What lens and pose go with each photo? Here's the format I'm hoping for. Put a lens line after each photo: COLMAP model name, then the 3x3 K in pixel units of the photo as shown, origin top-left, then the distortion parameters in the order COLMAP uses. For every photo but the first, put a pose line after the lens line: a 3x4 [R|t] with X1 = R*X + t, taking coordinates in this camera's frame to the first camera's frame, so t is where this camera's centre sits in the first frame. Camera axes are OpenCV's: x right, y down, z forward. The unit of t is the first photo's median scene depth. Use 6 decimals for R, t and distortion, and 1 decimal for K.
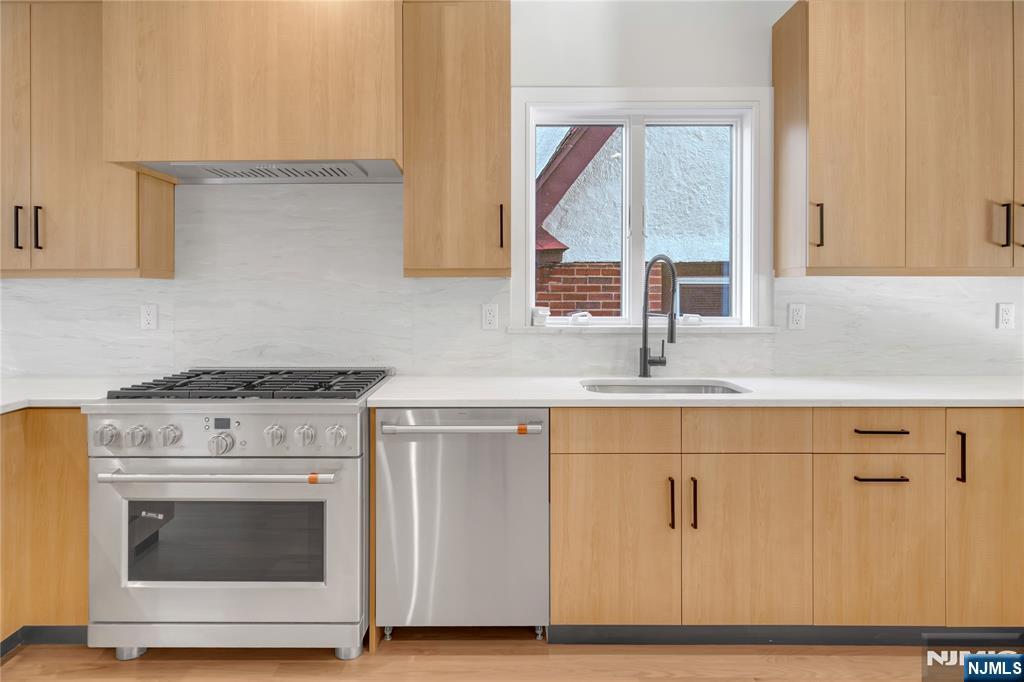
lens RADIAL K [[624.1, 0, 472.1], [0, 624.1, 291.3], [0, 0, 1]] dist [-0.000802, -0.000527]
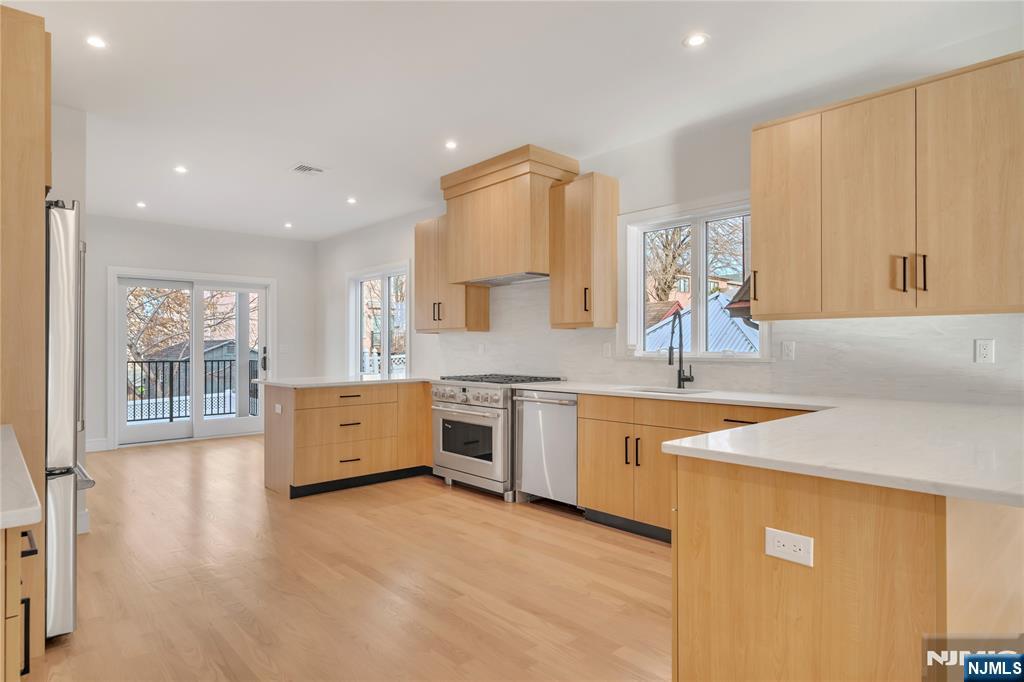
lens RADIAL K [[583.9, 0, 512.0], [0, 583.9, 341.0], [0, 0, 1]] dist [0.000614, -0.000010]
pose [[0.676116, -0.007344, -0.736759, 1.167955], [-0.001134, 0.999939, -0.011007, 0.037763], [0.736794, 0.008277, 0.676066, -0.334065]]
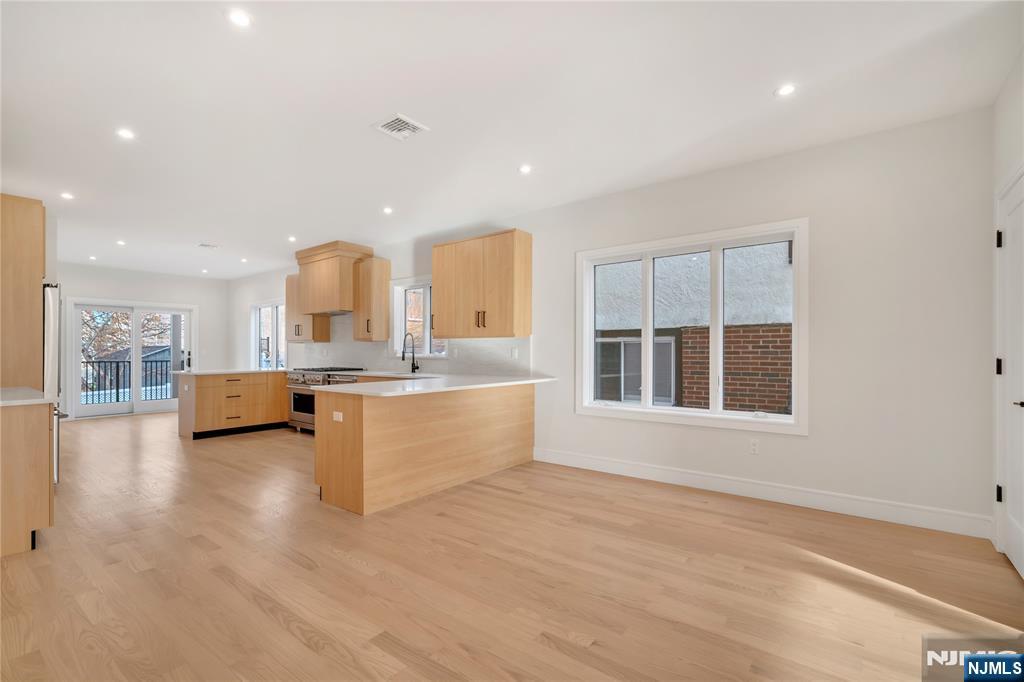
lens RADIAL K [[450.1, 0, 511.1], [0, 450.1, 346.7], [0, 0, 1]] dist [0.000457, -0.000110]
pose [[0.799679, -0.005592, -0.600401, 2.155901], [-0.000745, 0.999947, -0.010305, 0.035169], [0.600427, 0.008688, 0.799632, -0.515452]]
